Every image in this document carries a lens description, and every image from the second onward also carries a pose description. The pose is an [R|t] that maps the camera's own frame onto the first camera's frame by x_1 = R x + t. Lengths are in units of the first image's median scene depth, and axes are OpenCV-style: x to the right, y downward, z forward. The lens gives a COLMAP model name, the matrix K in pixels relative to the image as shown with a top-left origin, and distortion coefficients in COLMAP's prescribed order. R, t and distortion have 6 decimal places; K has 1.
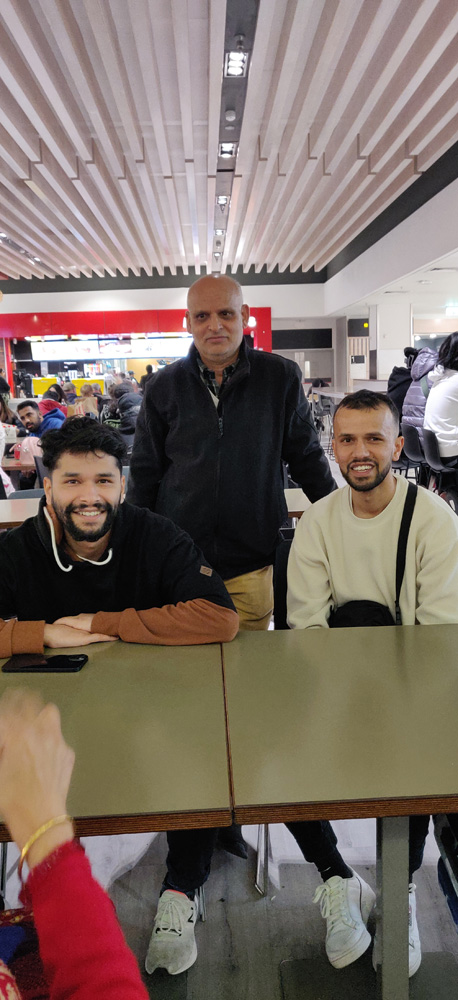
lens RADIAL K [[861.5, 0, 241.6], [0, 861.5, 495.6], [0, 0, 1]] dist [0.000169, 0.009827]
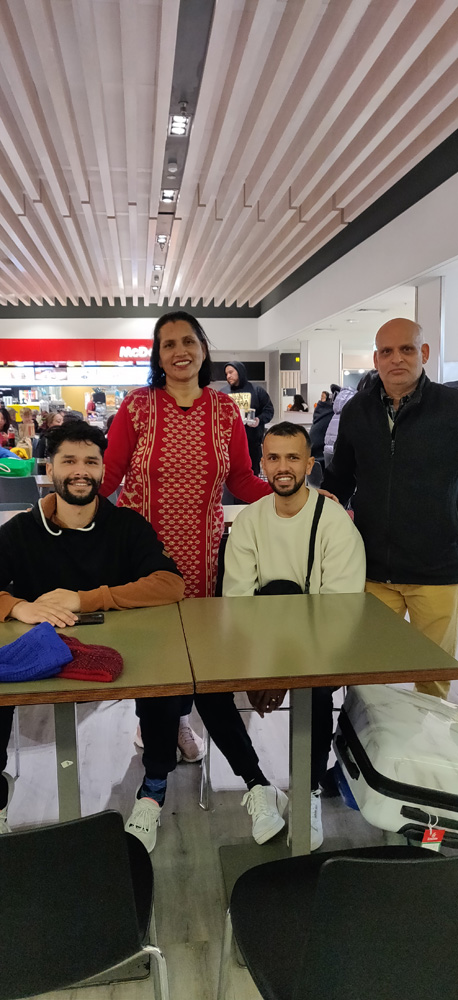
lens RADIAL K [[990.7, 0, 267.8], [0, 990.7, 503.8], [0, 0, 1]] dist [0.000980, -0.003343]
pose [[0.994557, 0.011014, 0.103615, -0.015653], [-0.007088, 0.999246, -0.038185, 0.025304], [-0.103957, 0.037243, 0.993884, -0.202514]]
